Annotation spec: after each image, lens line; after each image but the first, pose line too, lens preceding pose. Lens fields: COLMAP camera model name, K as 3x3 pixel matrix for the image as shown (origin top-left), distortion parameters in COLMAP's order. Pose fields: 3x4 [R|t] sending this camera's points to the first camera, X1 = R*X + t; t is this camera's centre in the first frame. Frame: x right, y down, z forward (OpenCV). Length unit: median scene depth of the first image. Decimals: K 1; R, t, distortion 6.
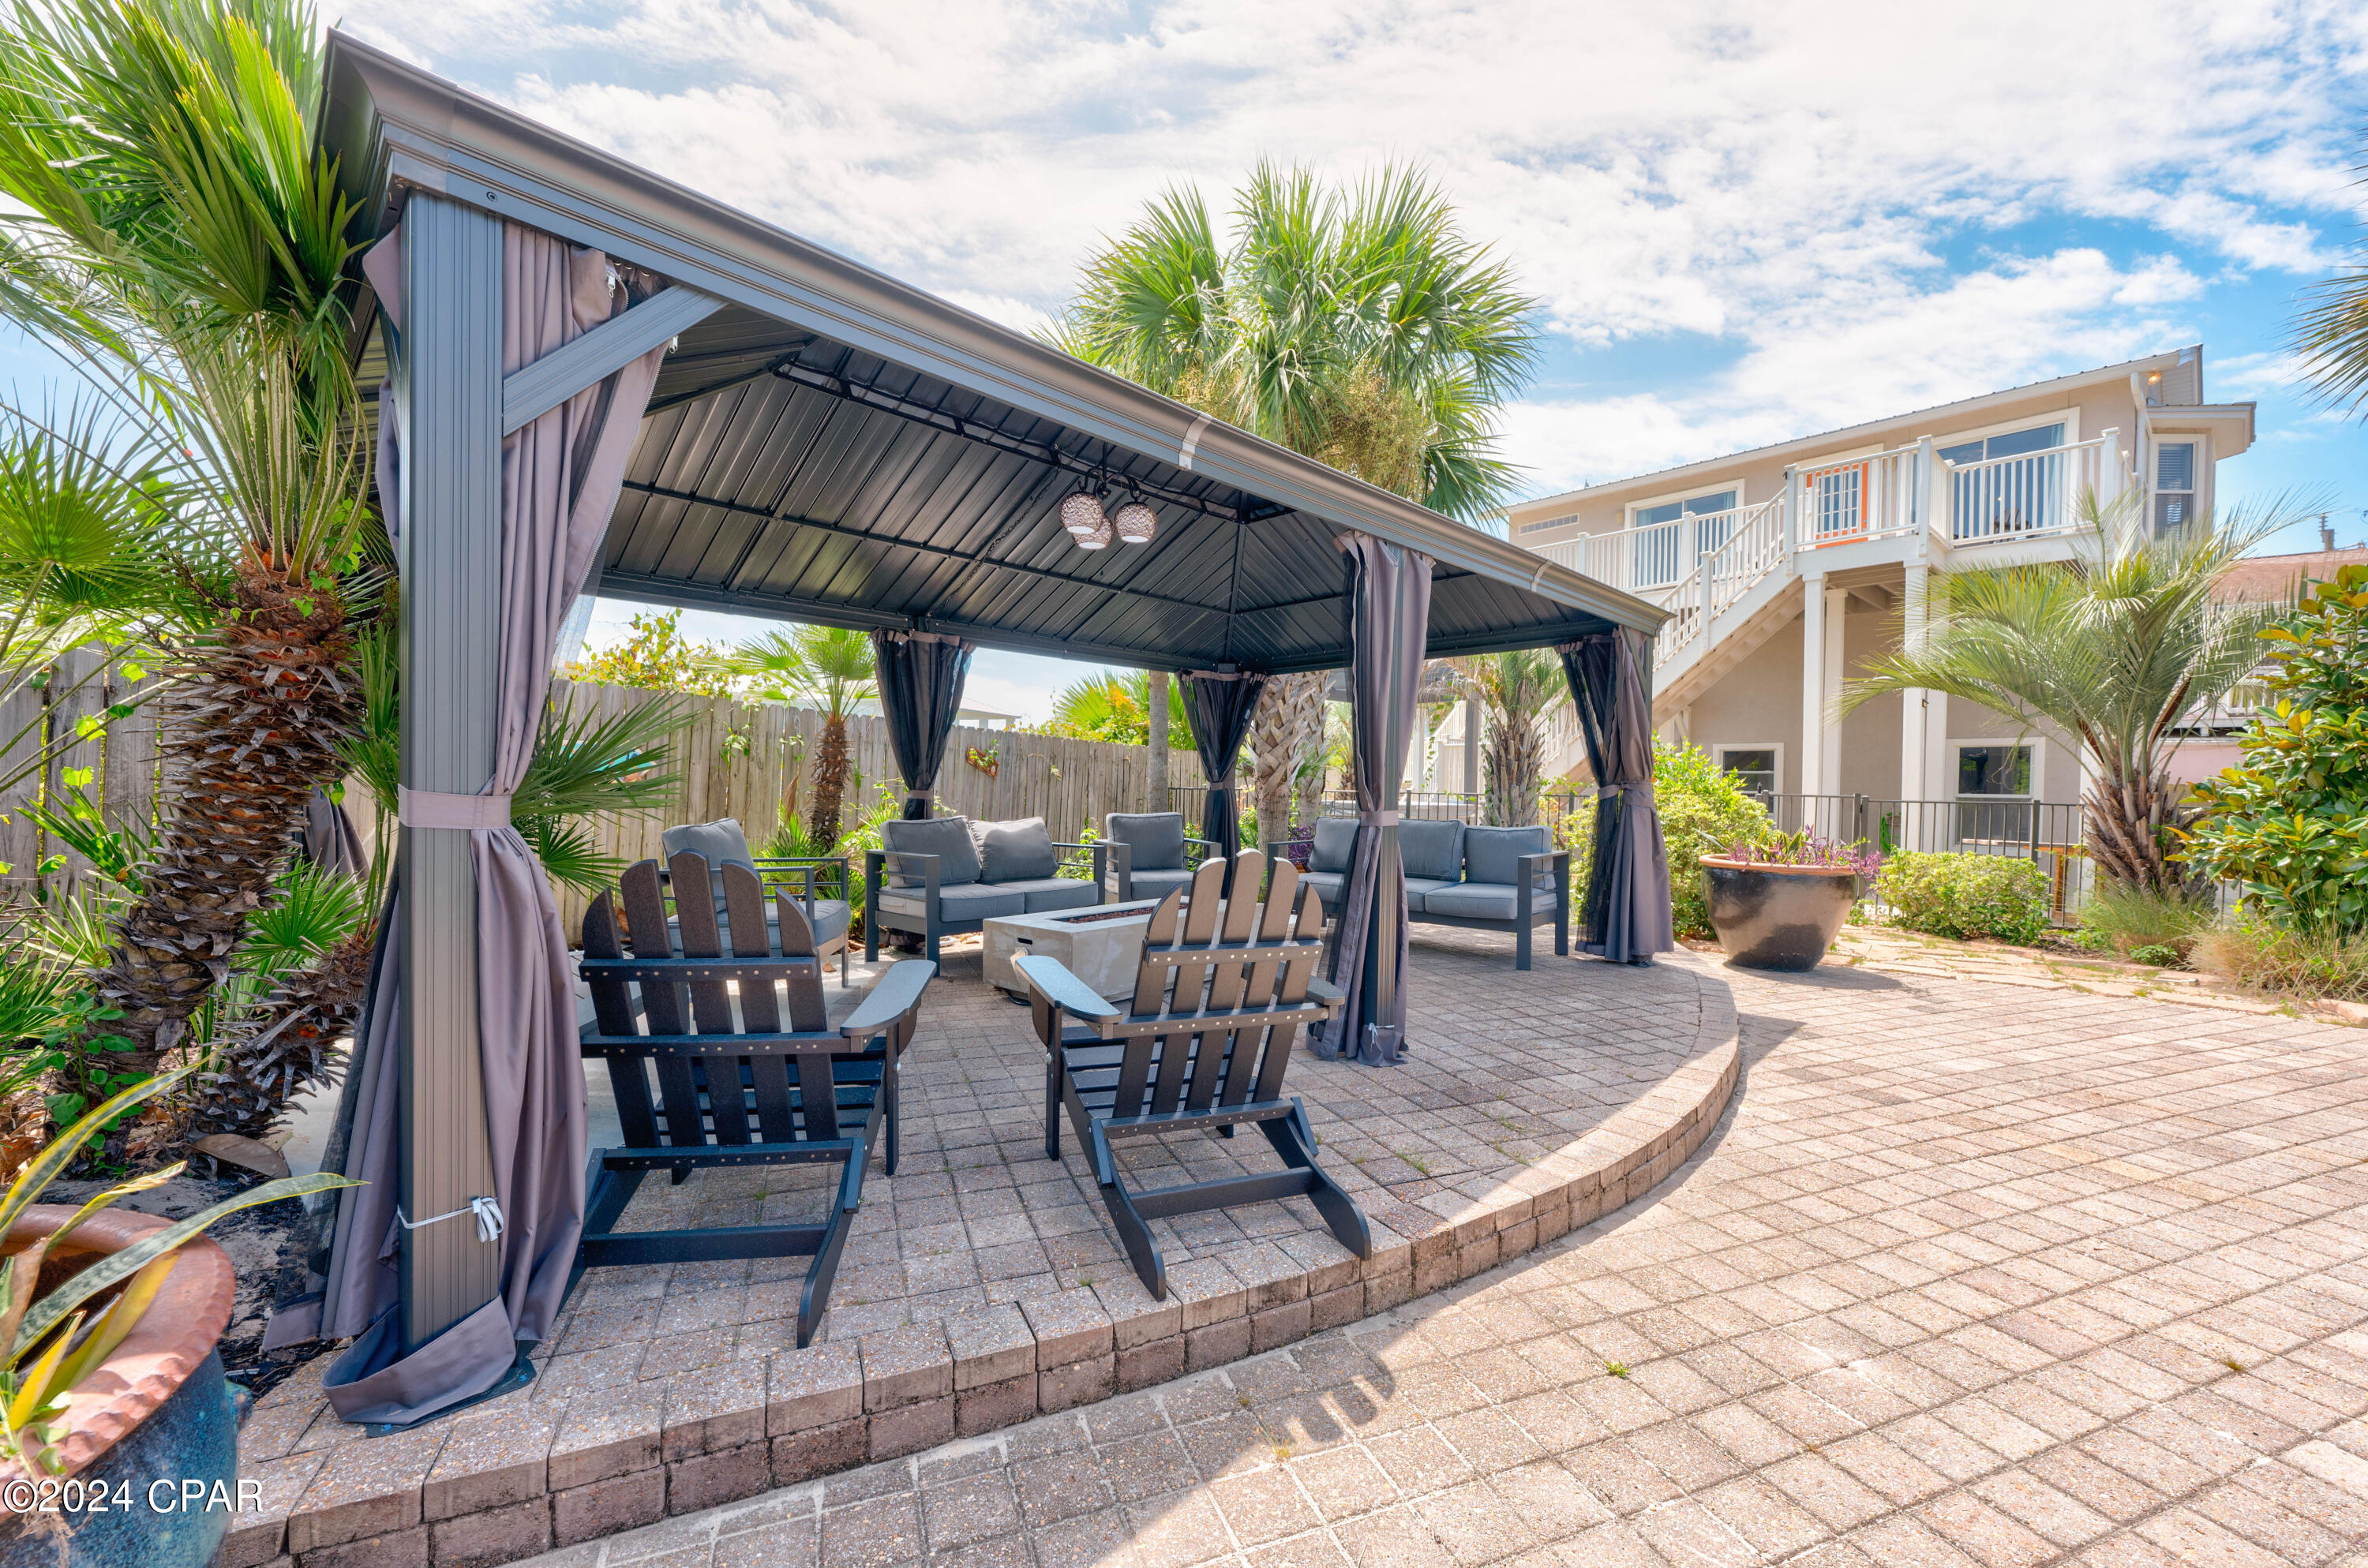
lens RADIAL K [[927.9, 0, 1186.6], [0, 927.9, 796.0], [0, 0, 1]] dist [0.000751, 0.000086]
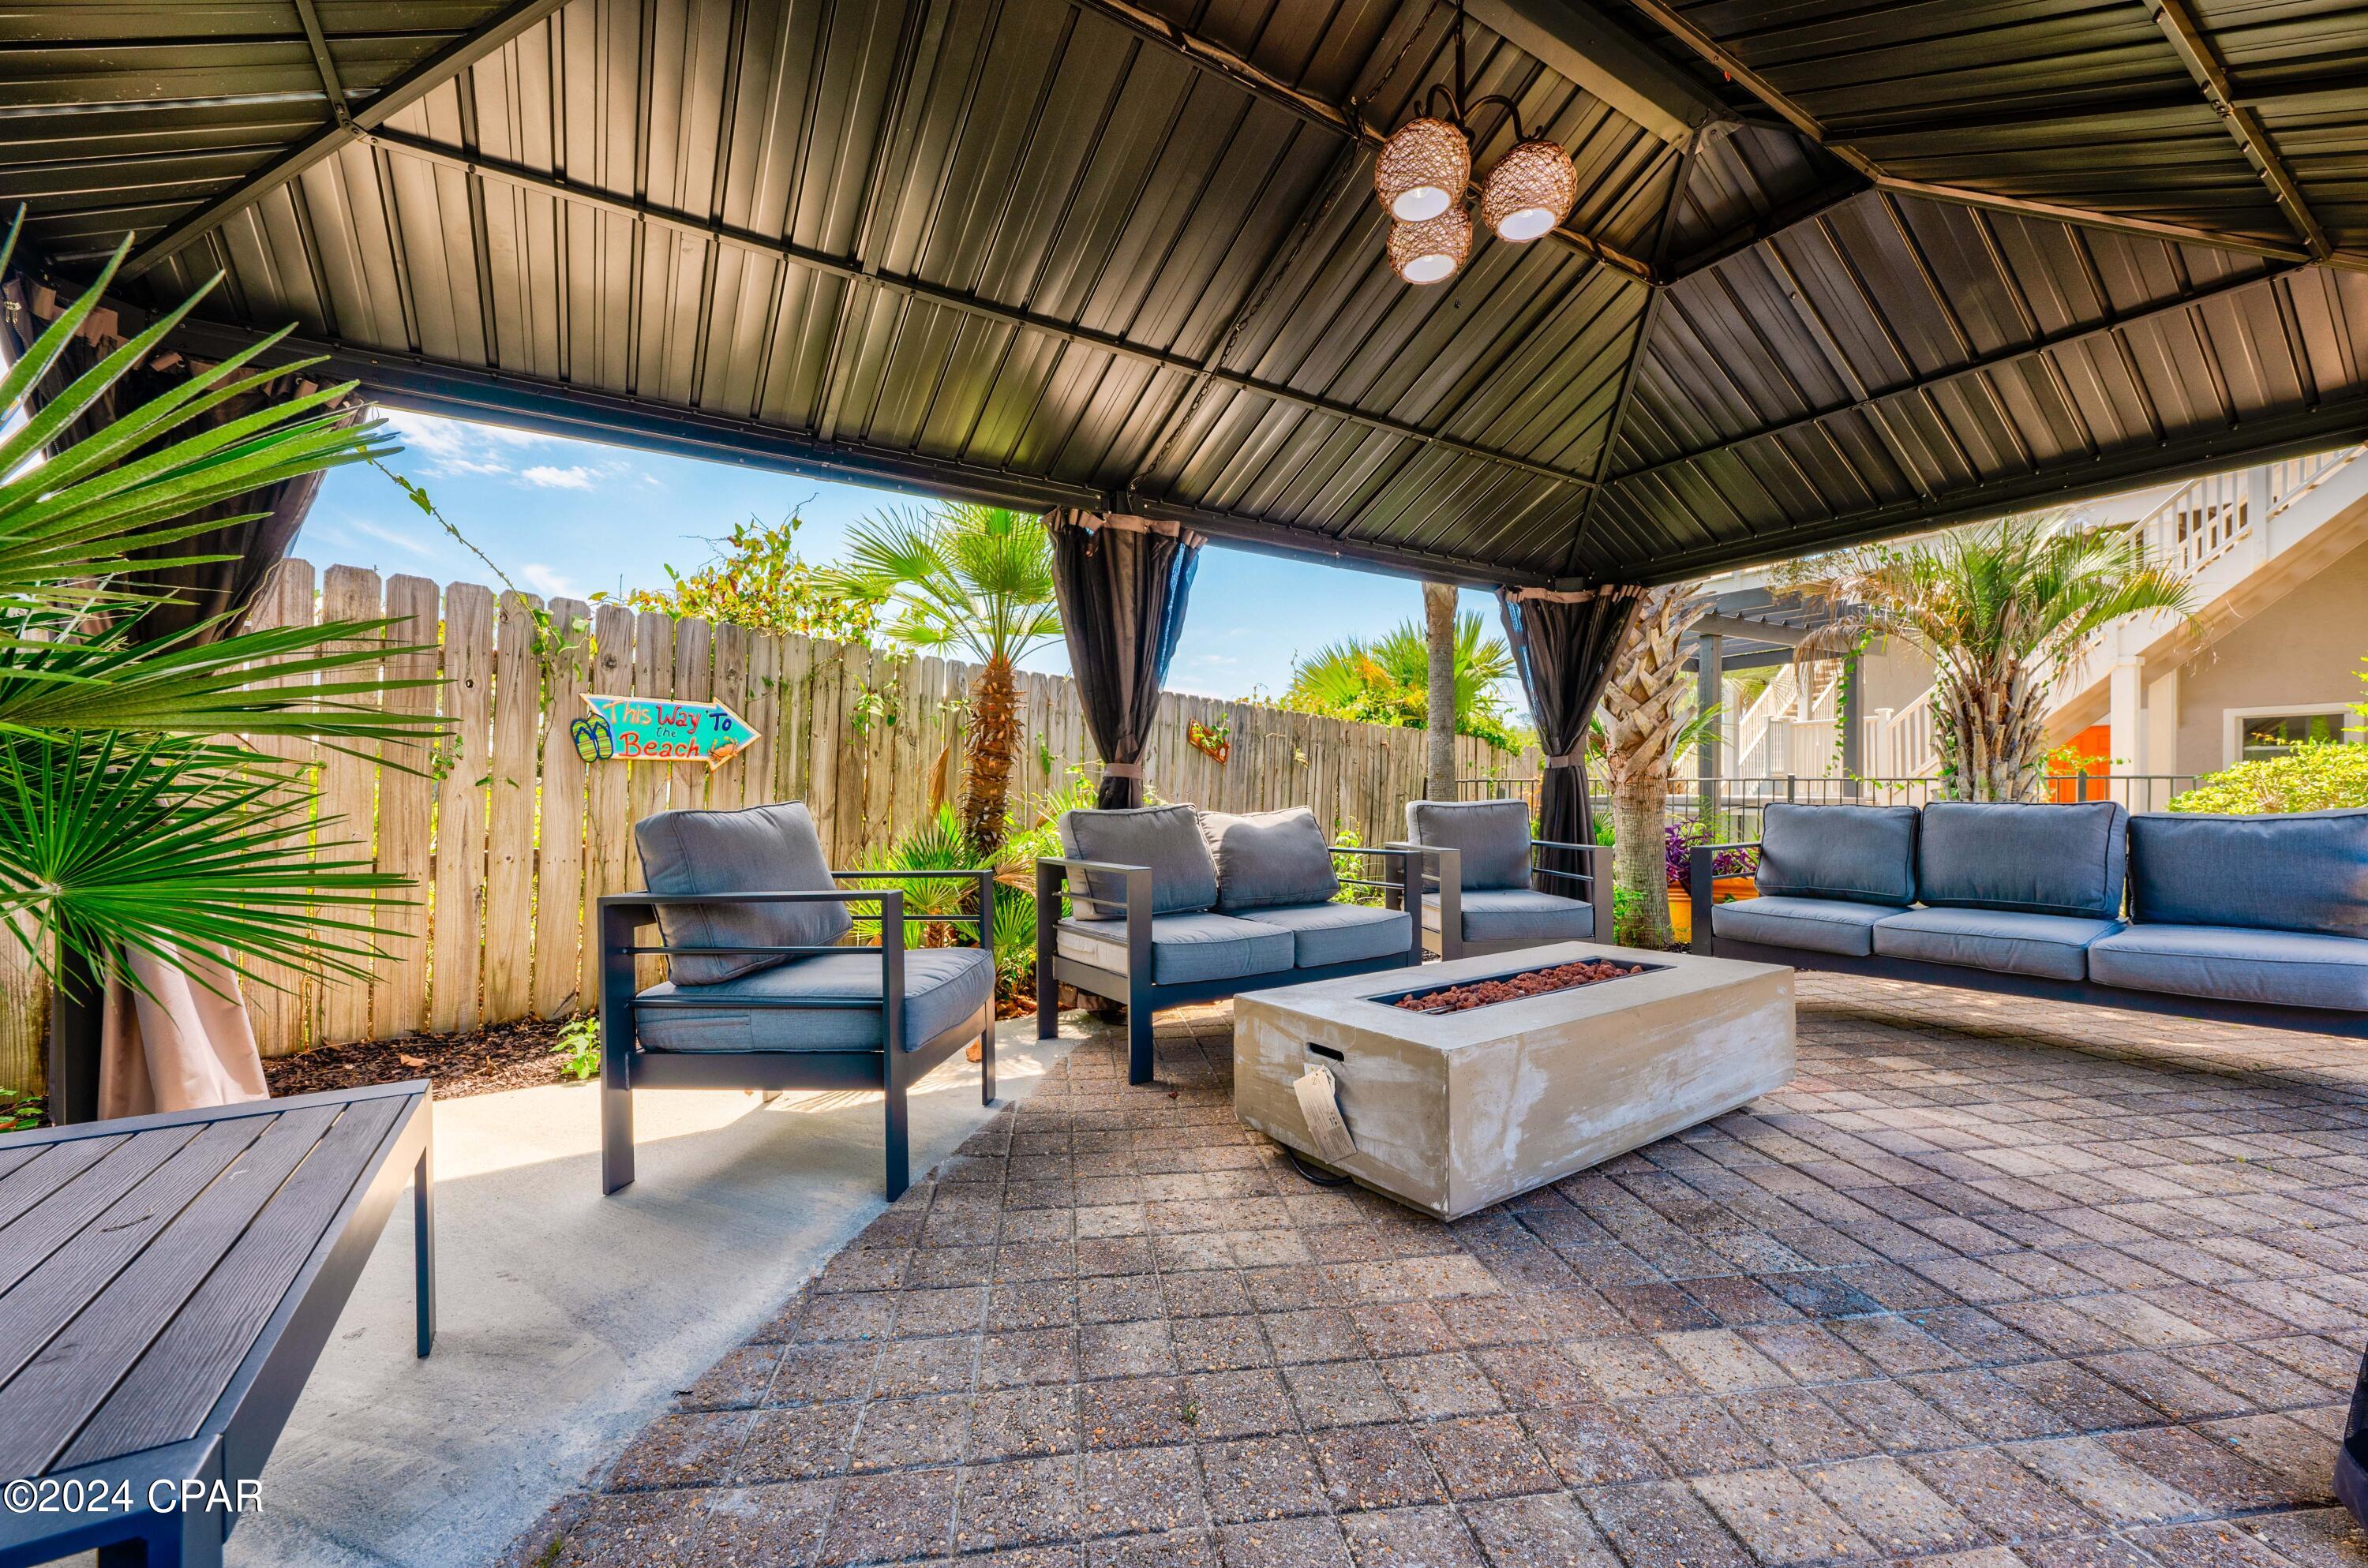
lens RADIAL K [[927.9, 0, 1190.0], [0, 927.9, 778.3], [0, 0, 1]] dist [0.000751, 0.000086]
pose [[0.974570, -0.018836, -0.223289, -0.095322], [0.012046, 0.999424, -0.031730, 0.023299], [0.223758, 0.028234, 0.974236, 0.373392]]
